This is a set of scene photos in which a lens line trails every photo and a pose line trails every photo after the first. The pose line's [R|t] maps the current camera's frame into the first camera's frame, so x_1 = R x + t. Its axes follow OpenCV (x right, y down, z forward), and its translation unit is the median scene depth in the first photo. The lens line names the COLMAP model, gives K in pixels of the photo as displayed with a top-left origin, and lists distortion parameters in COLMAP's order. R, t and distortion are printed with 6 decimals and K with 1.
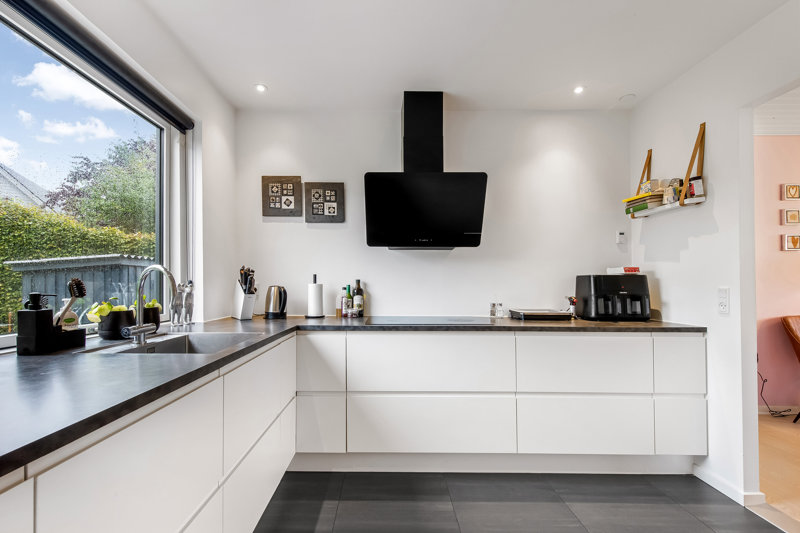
lens RADIAL K [[367.1, 0, 391.2], [0, 367.1, 263.8], [0, 0, 1]] dist [-0.000112, 0.000033]
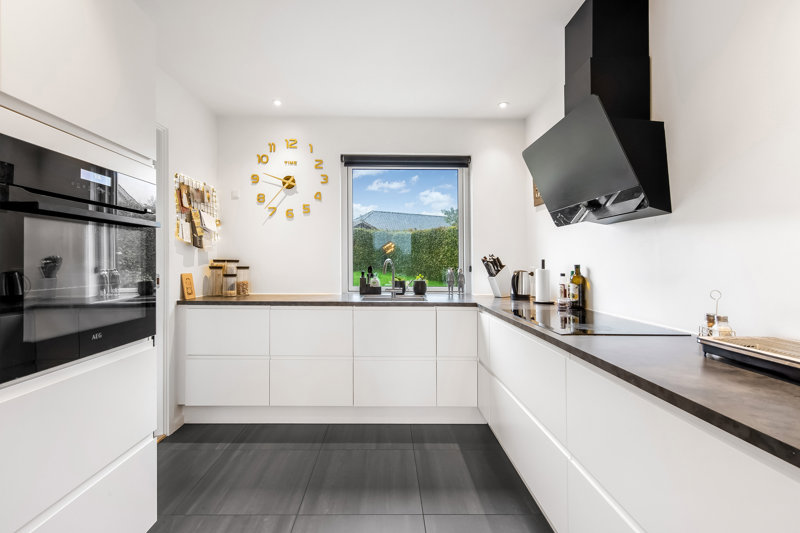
lens RADIAL K [[367.1, 0, 391.2], [0, 367.1, 263.8], [0, 0, 1]] dist [-0.000112, 0.000033]
pose [[0.013549, 0.005805, -0.999891, 0.811530], [0.046439, 0.998900, 0.006428, 0.015912], [0.998829, -0.046521, 0.013264, 0.606522]]
